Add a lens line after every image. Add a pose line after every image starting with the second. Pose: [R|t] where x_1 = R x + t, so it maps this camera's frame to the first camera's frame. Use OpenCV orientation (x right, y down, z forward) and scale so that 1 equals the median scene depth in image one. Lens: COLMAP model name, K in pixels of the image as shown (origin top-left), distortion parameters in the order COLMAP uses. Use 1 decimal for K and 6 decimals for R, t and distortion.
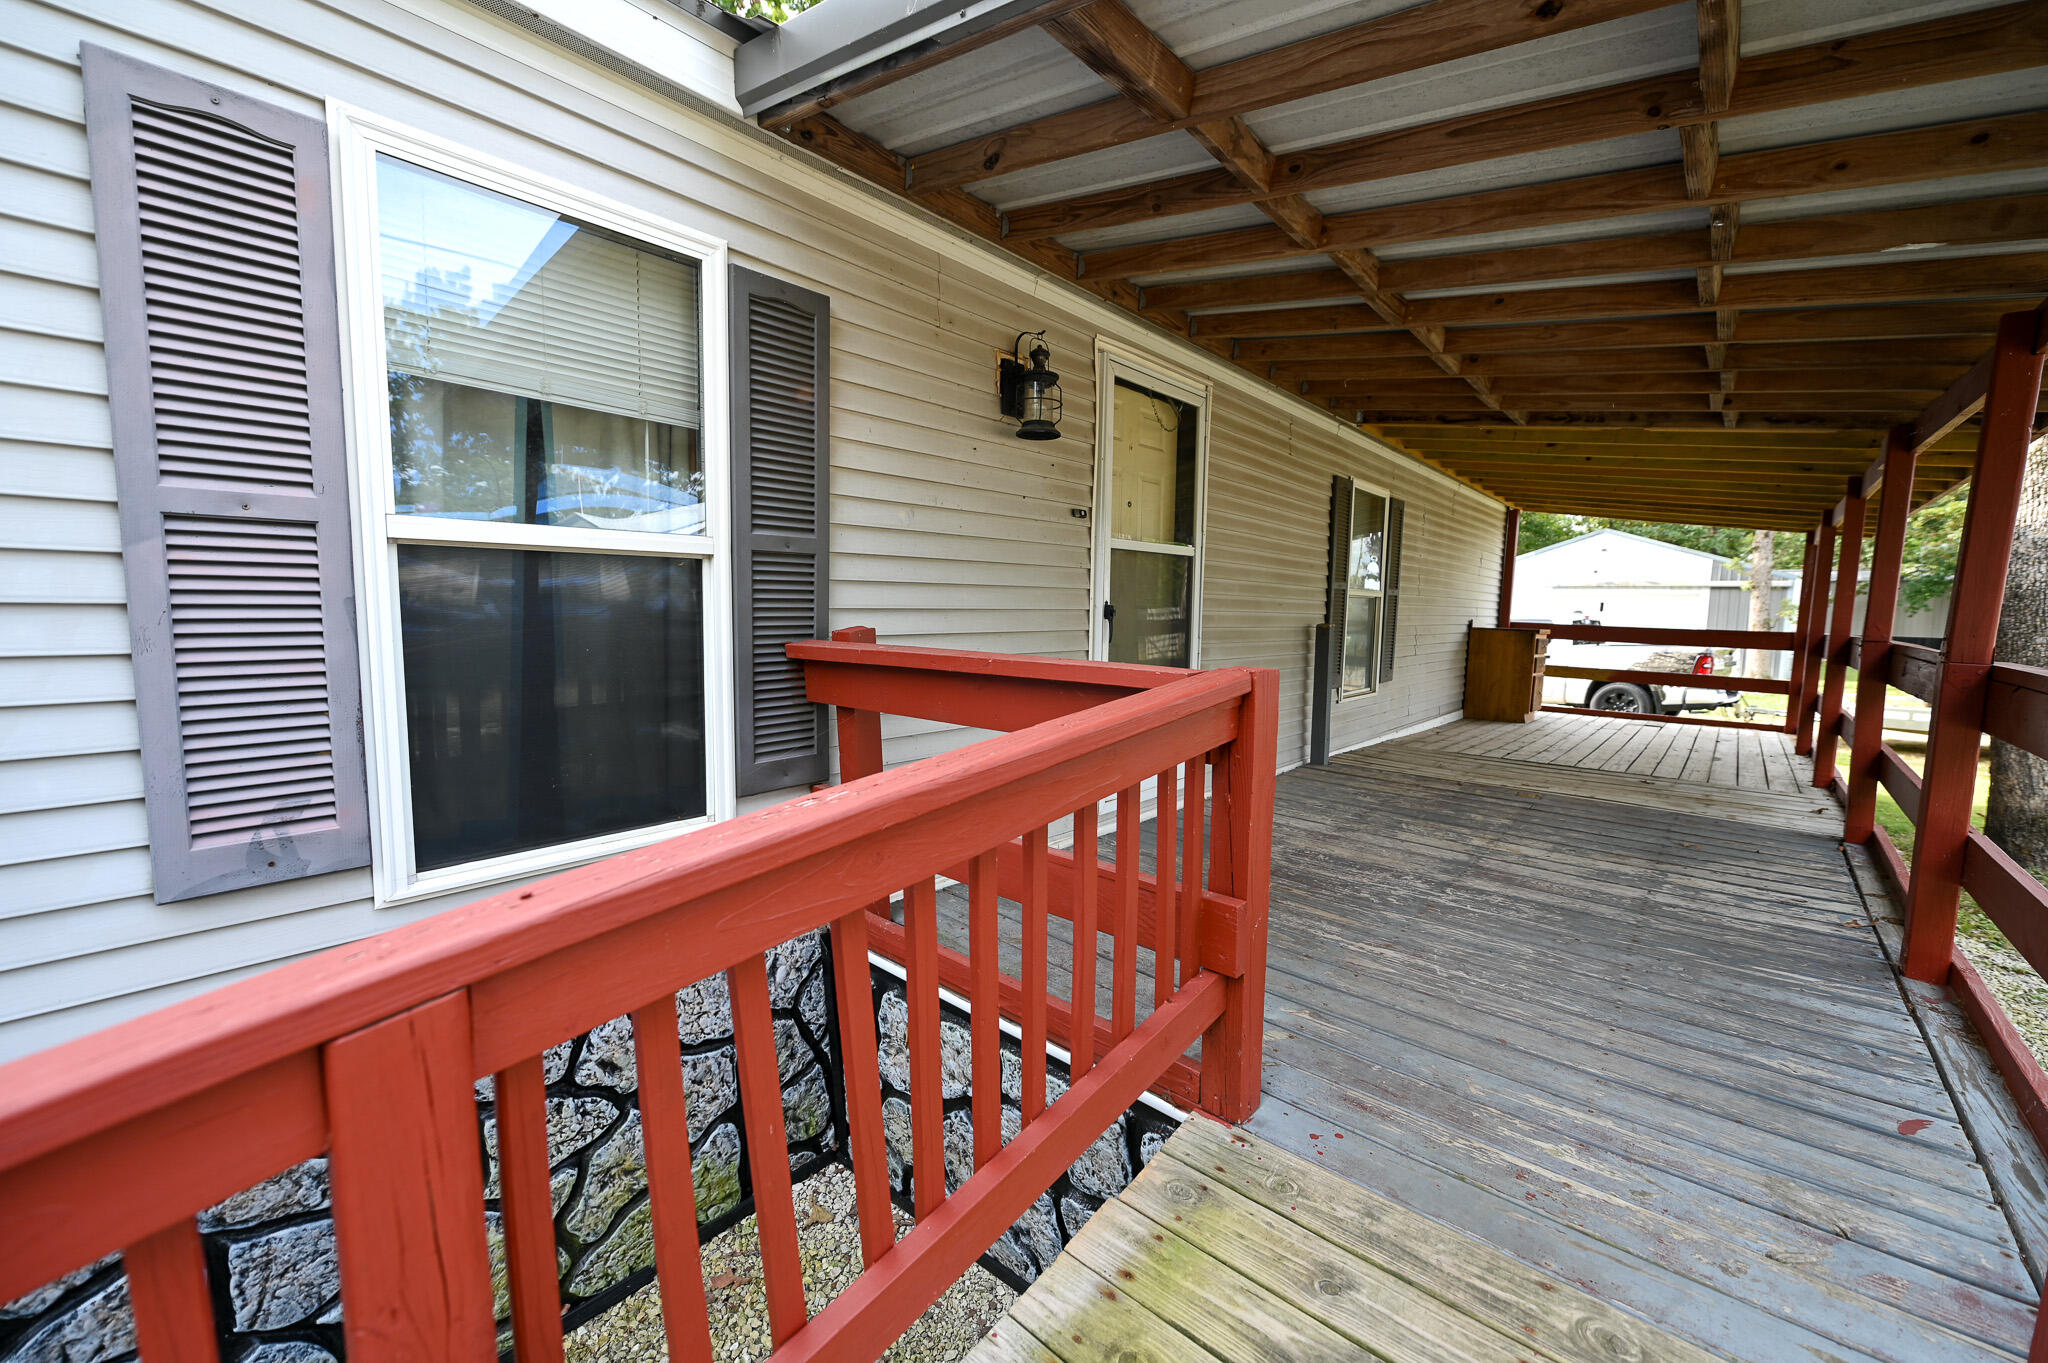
lens RADIAL K [[809.7, 0, 1024.0], [0, 809.7, 681.5], [0, 0, 1]] dist [-0.003720, -0.002708]
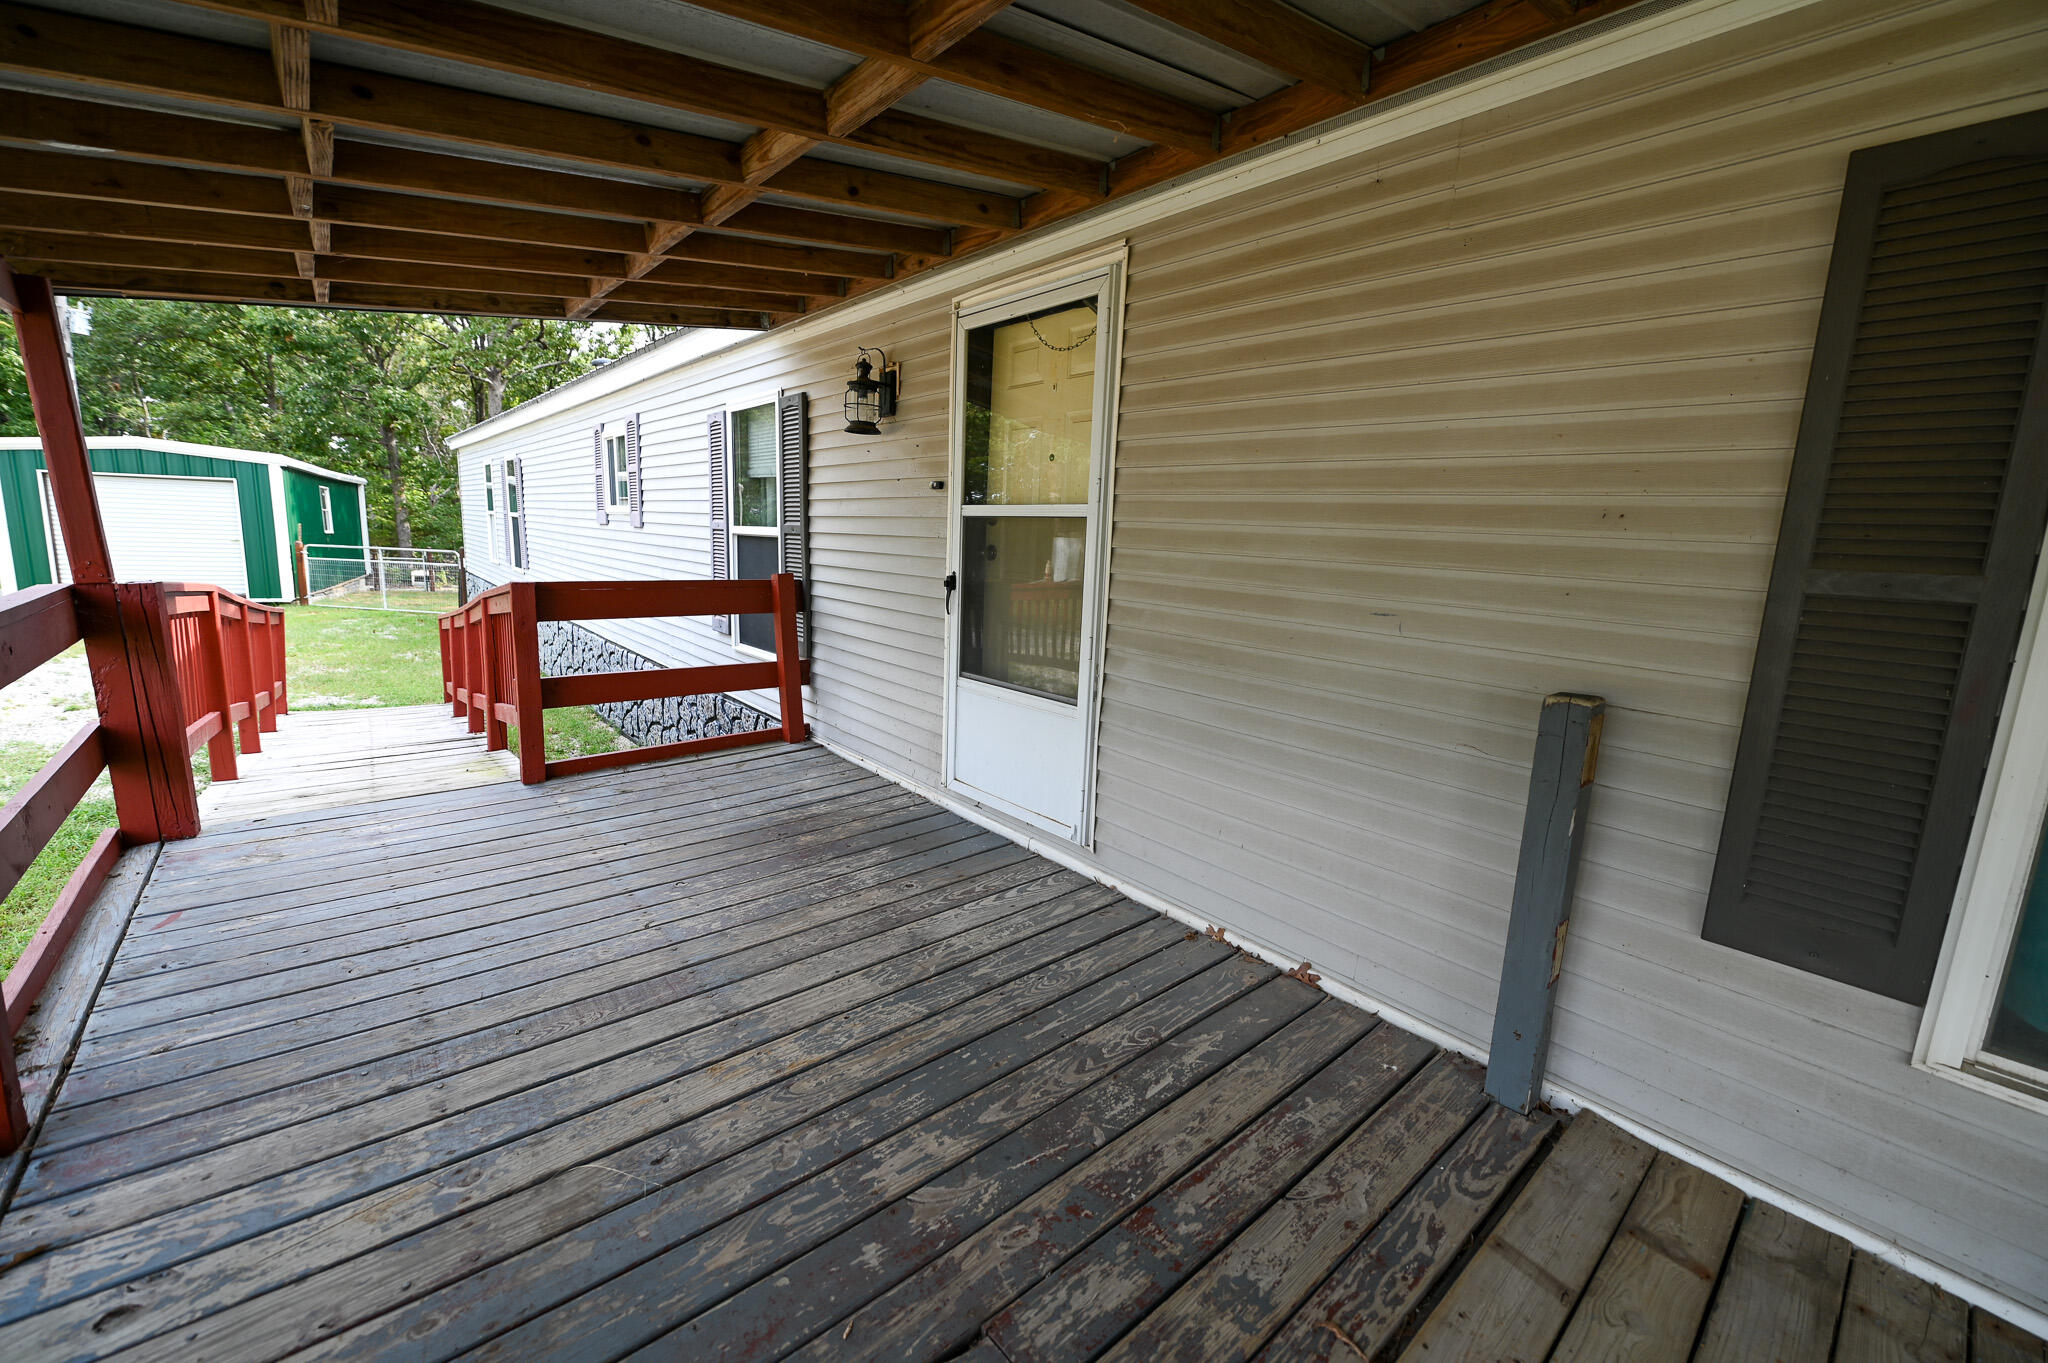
lens RADIAL K [[814.5, 0, 1025.3], [0, 814.5, 677.5], [0, 0, 1]] dist [-0.004064, -0.000855]
pose [[-0.140103, 0.142359, -0.979849, 1.083994], [-0.137531, 0.977219, 0.161642, -0.149783], [0.980539, 0.157406, -0.117333, 1.251385]]
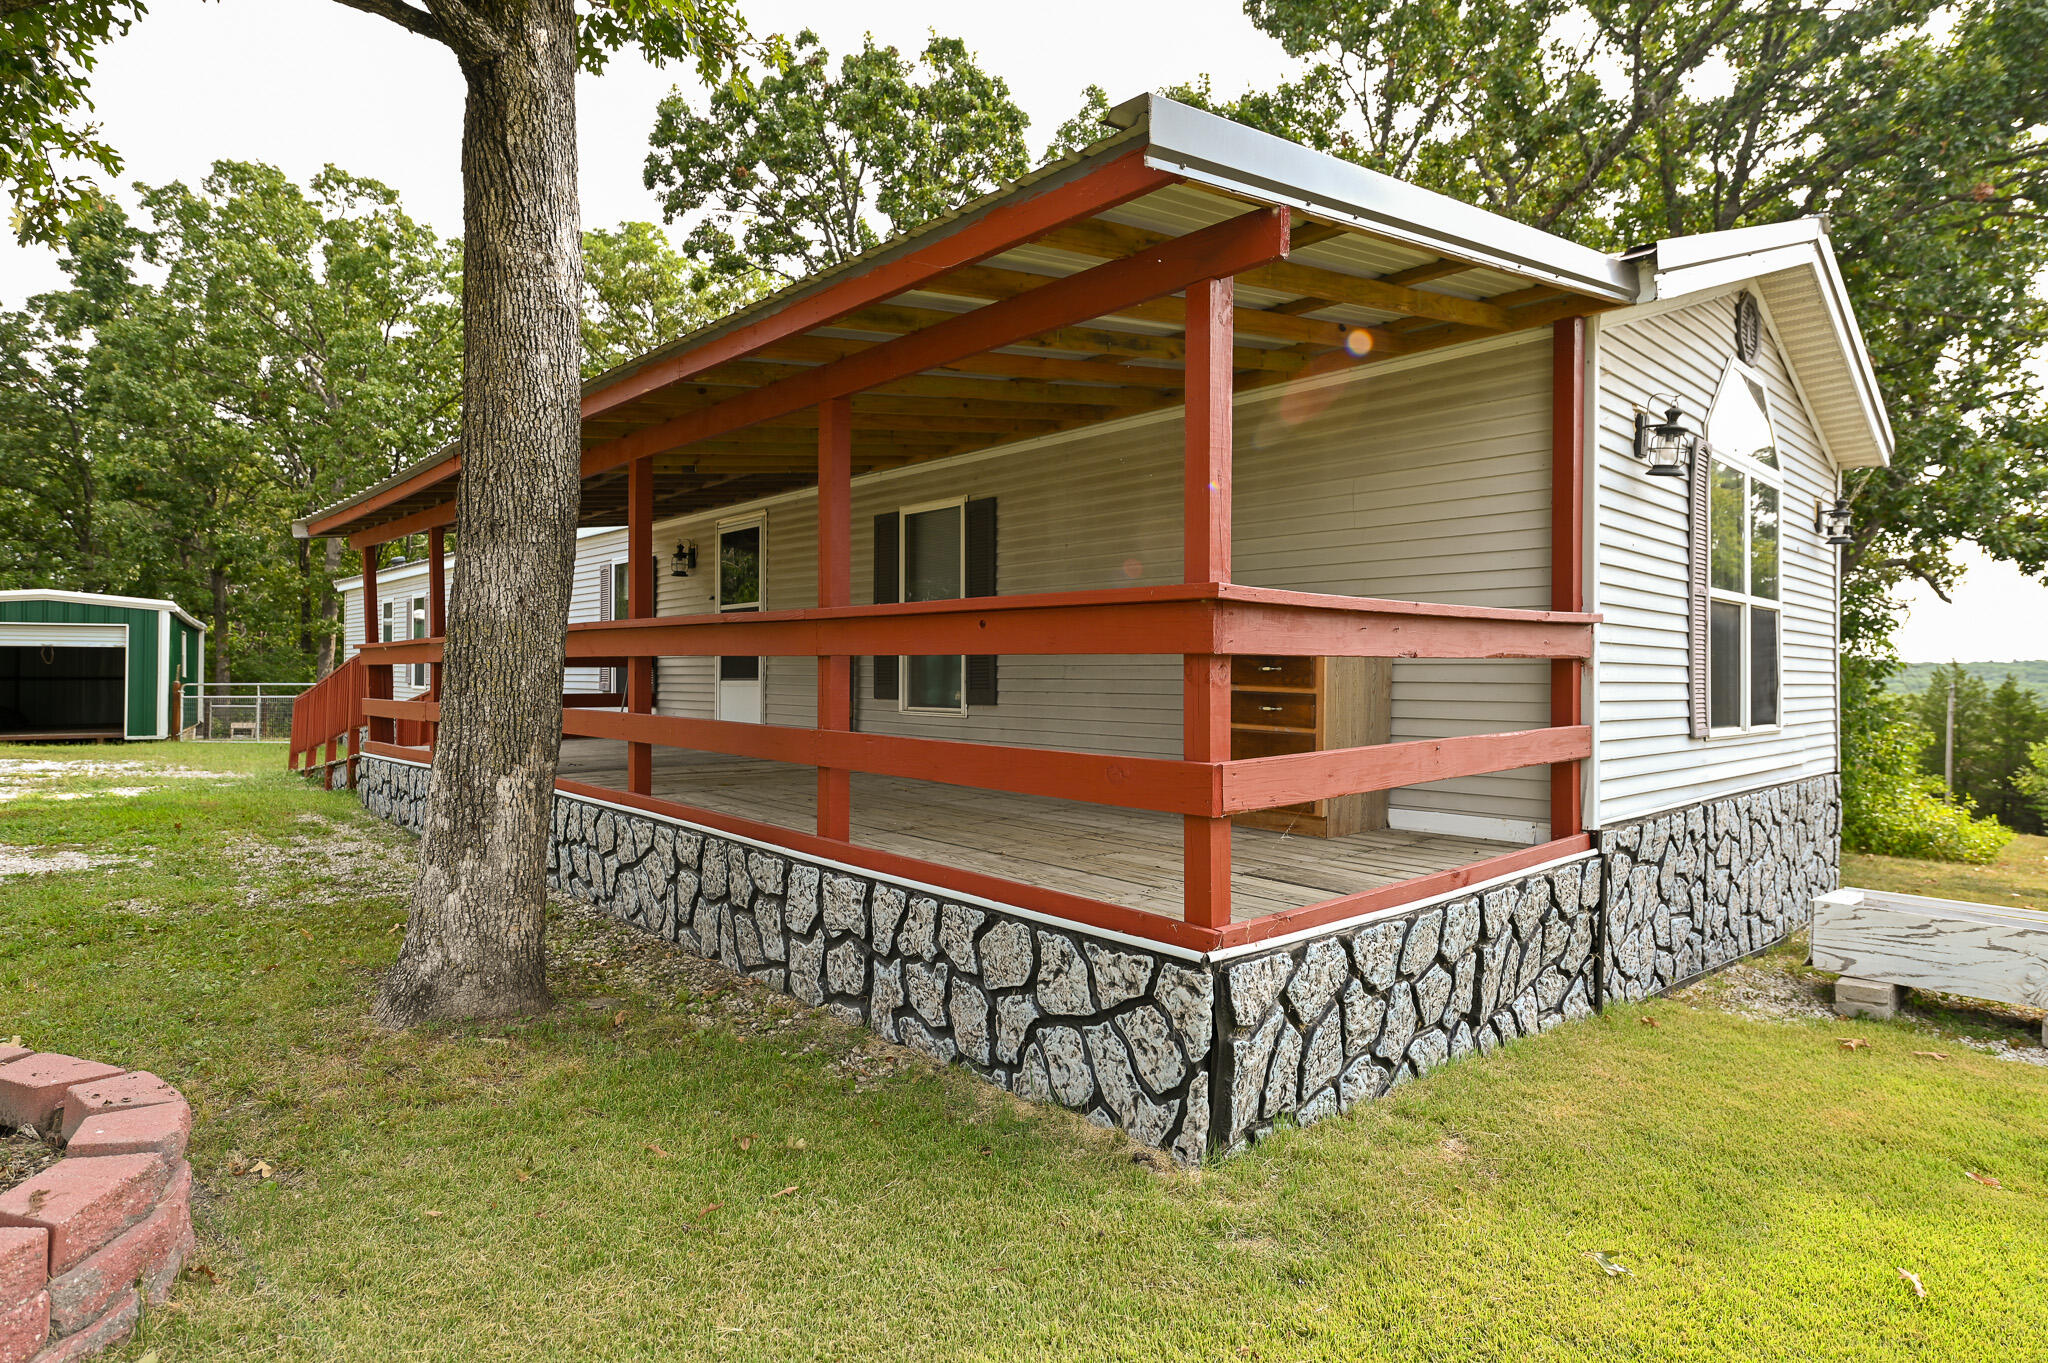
lens RADIAL K [[1105.0, 0, 1024.0], [0, 1105.0, 681.5], [0, 0, 1]] dist [-0.000550, -0.000044]
pose [[-0.101199, -0.019495, -0.994675, 3.708154], [-0.099417, 0.995002, -0.009386, 0.009215], [0.989886, 0.097938, -0.102631, 2.504796]]
